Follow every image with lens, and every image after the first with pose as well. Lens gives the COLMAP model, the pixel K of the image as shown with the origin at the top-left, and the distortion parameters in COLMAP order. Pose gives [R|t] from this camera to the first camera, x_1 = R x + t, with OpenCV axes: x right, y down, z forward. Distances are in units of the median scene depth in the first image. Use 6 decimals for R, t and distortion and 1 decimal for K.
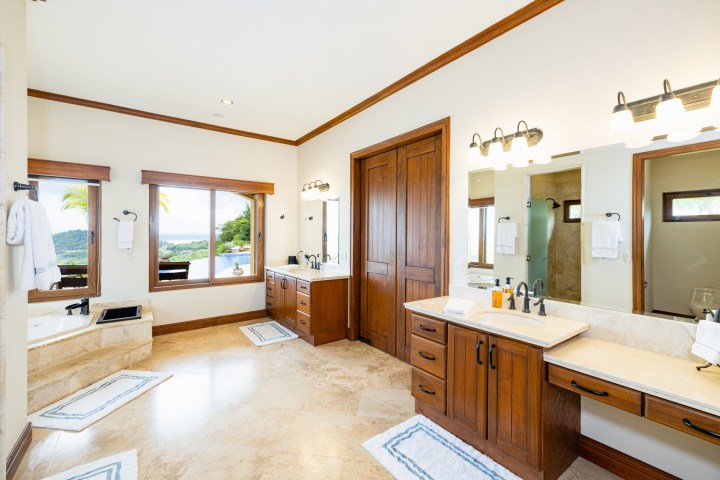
lens RADIAL K [[301.7, 0, 356.2], [0, 301.7, 235.5], [0, 0, 1]] dist [0.000755, -0.000030]
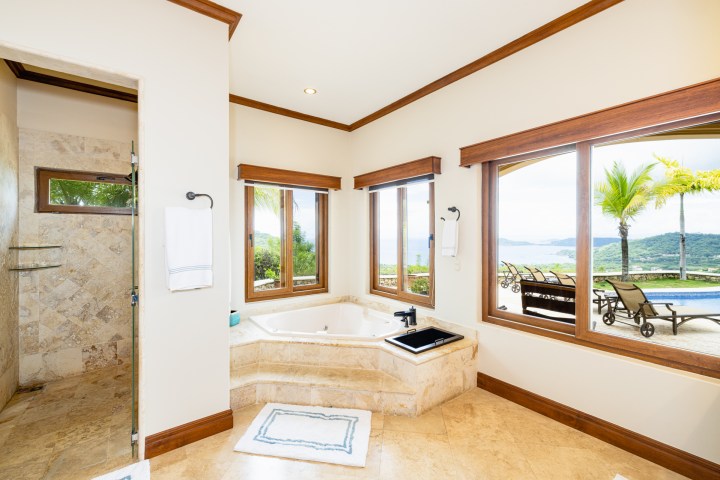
lens RADIAL K [[301.7, 0, 356.2], [0, 301.7, 235.5], [0, 0, 1]] dist [0.000755, -0.000030]
pose [[0.007496, -0.004937, -0.999960, 0.008524], [-0.005395, 0.999973, -0.004978, -0.004936], [0.999957, 0.005432, 0.007469, 0.941692]]
